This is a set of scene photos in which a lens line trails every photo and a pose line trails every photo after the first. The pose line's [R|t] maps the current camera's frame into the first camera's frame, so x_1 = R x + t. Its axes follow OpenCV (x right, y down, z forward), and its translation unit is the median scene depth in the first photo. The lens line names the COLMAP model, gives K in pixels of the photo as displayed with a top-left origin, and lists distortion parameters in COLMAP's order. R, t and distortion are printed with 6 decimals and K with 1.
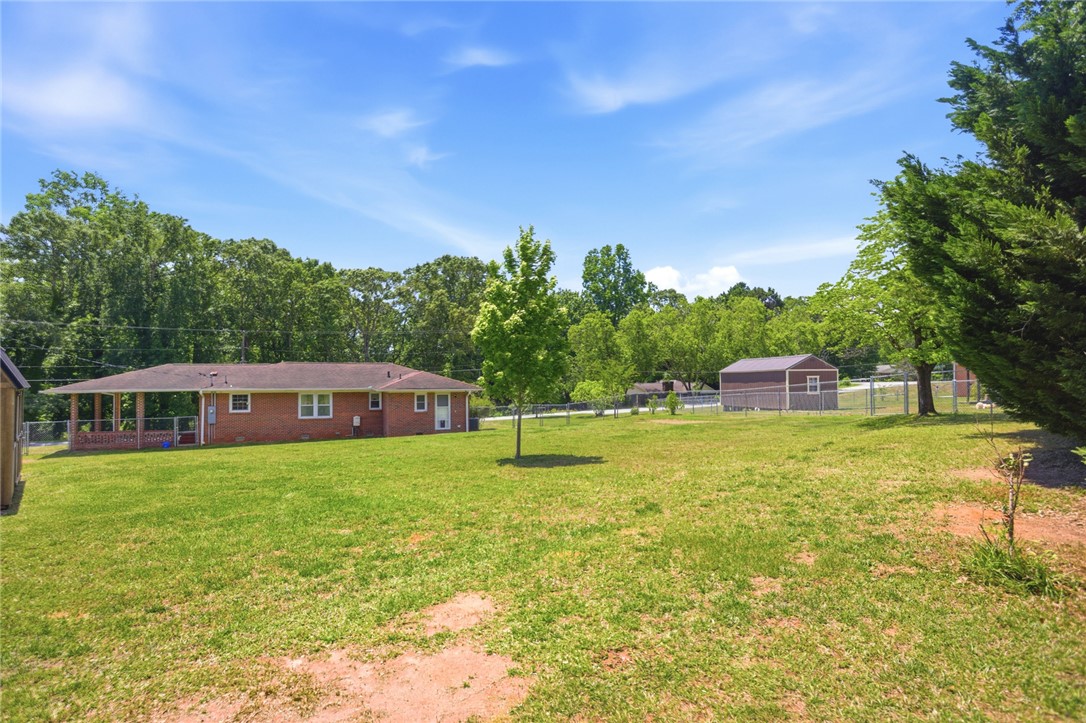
lens RADIAL K [[569.4, 0, 541.2], [0, 569.4, 372.8], [0, 0, 1]] dist [-0.001806, -0.000279]
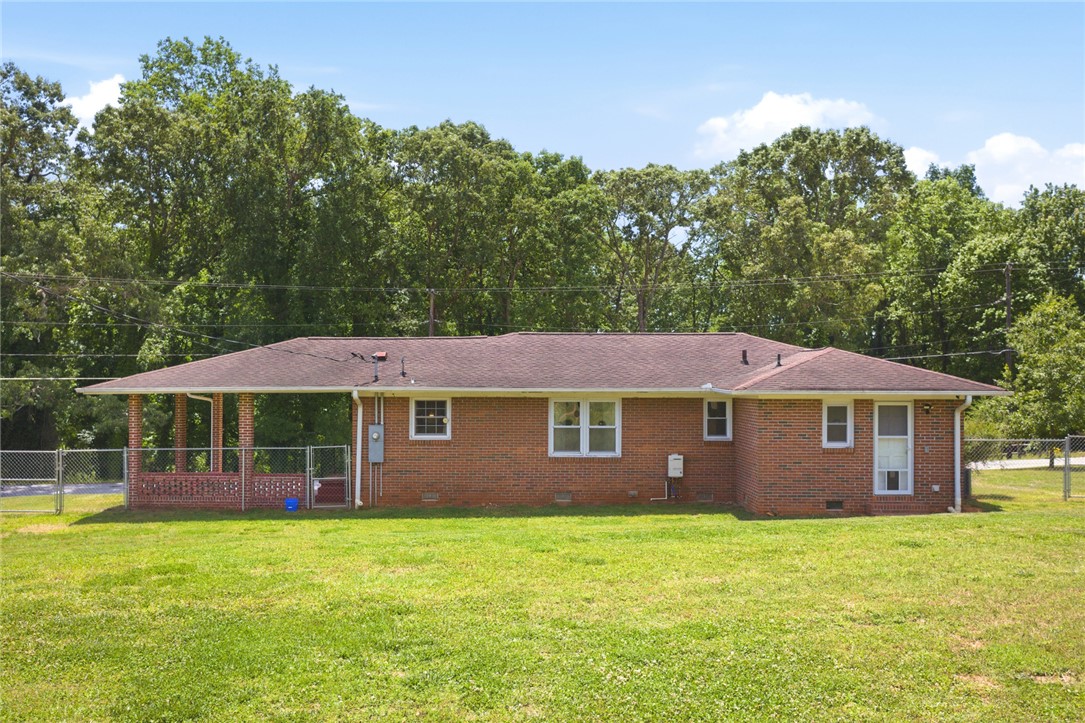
lens RADIAL K [[983.1, 0, 542.5], [0, 983.1, 361.5], [0, 0, 1]] dist [-0.002135, -0.003281]
pose [[0.934002, -0.006919, -0.357202, -0.097219], [0.000636, 0.999843, -0.017704, 0.012472], [0.357268, 0.016308, 0.933860, 0.175507]]
